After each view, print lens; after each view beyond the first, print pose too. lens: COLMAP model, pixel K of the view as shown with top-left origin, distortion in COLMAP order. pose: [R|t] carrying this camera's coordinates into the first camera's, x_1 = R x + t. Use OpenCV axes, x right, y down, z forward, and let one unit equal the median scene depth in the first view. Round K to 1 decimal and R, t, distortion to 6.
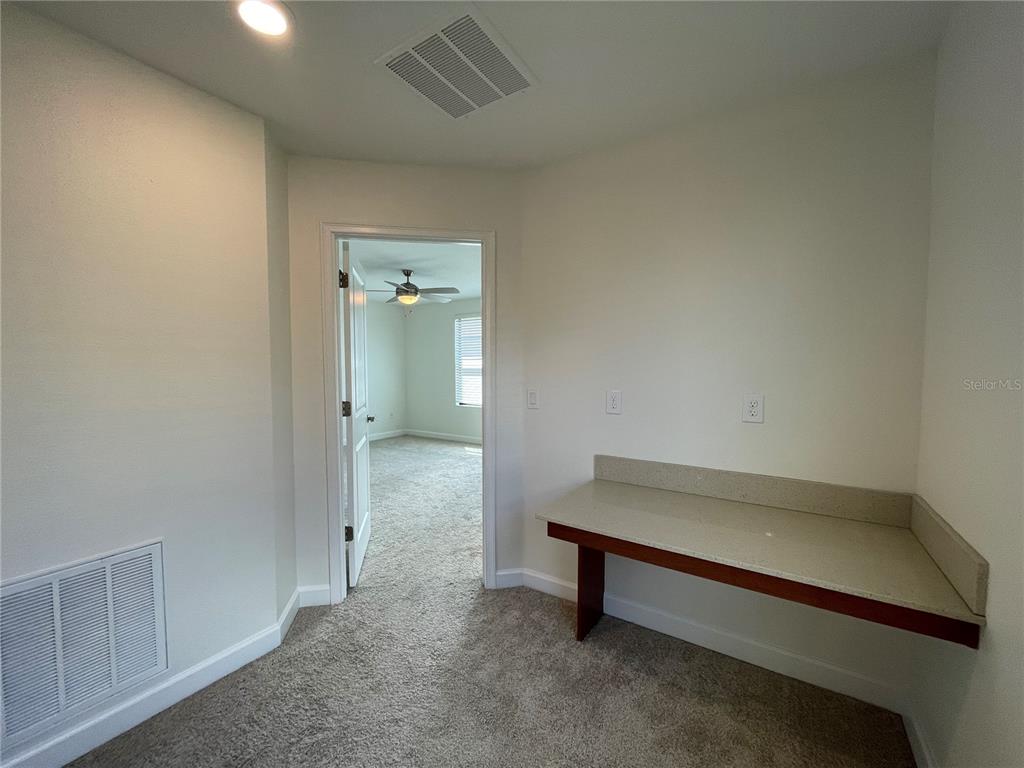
lens RADIAL K [[411.0, 0, 510.0], [0, 411.0, 385.5], [0, 0, 1]] dist [-0.000571, -0.000132]
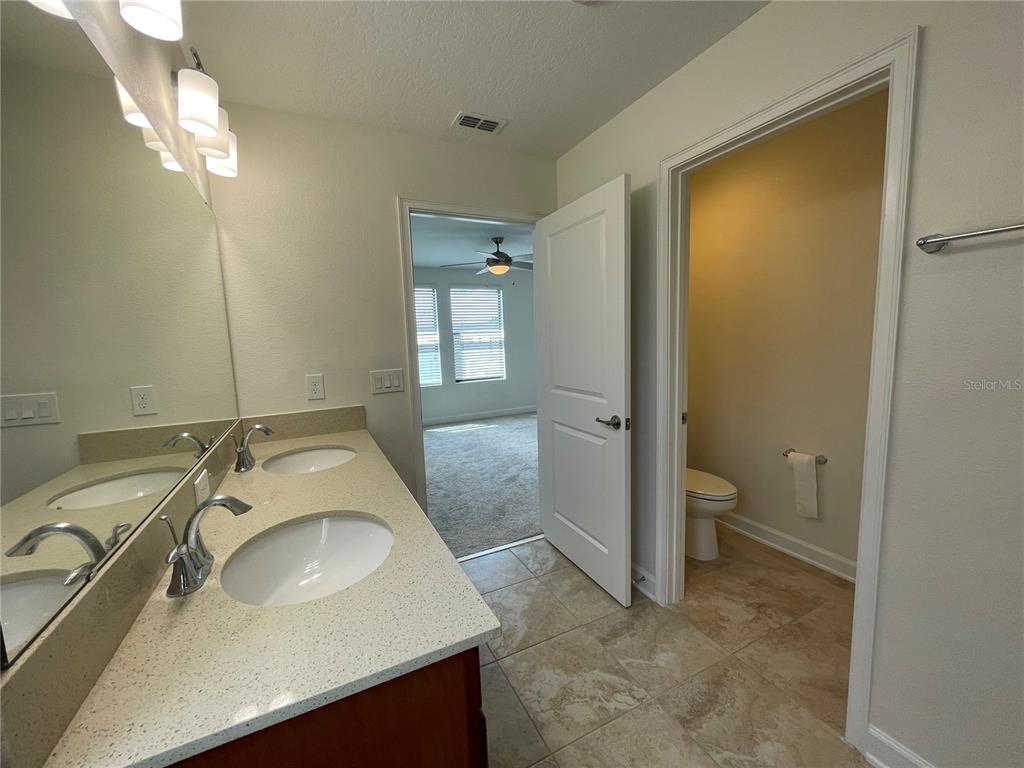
lens RADIAL K [[411.4, 0, 512.0], [0, 411.4, 384.0], [0, 0, 1]] dist [-0.002563, -0.000068]
pose [[0.500197, -0.125061, 0.856833, -1.007870], [0.090585, 0.991643, 0.091857, -0.026926], [-0.861161, 0.031669, 0.507345, 0.456770]]
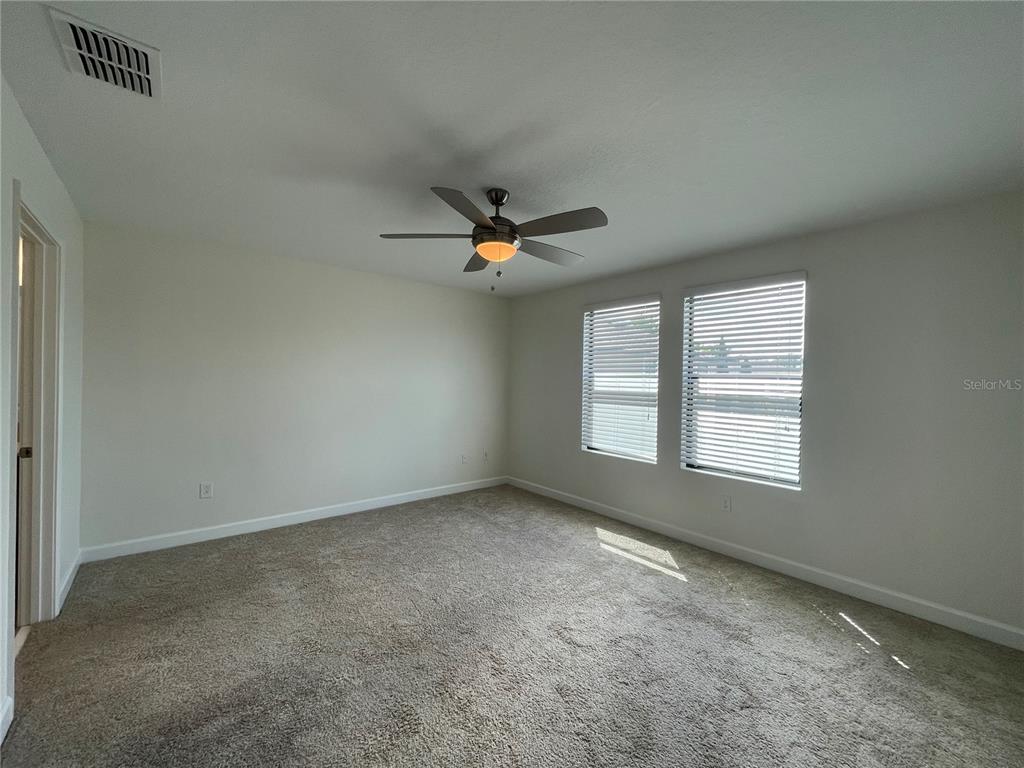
lens RADIAL K [[411.4, 0, 512.0], [0, 411.4, 384.0], [0, 0, 1]] dist [-0.002563, -0.000068]
pose [[0.960571, 0.021231, -0.277224, -0.084557], [-0.033638, 0.998630, -0.040073, -0.031501], [0.275993, 0.047818, 0.959969, 0.503442]]
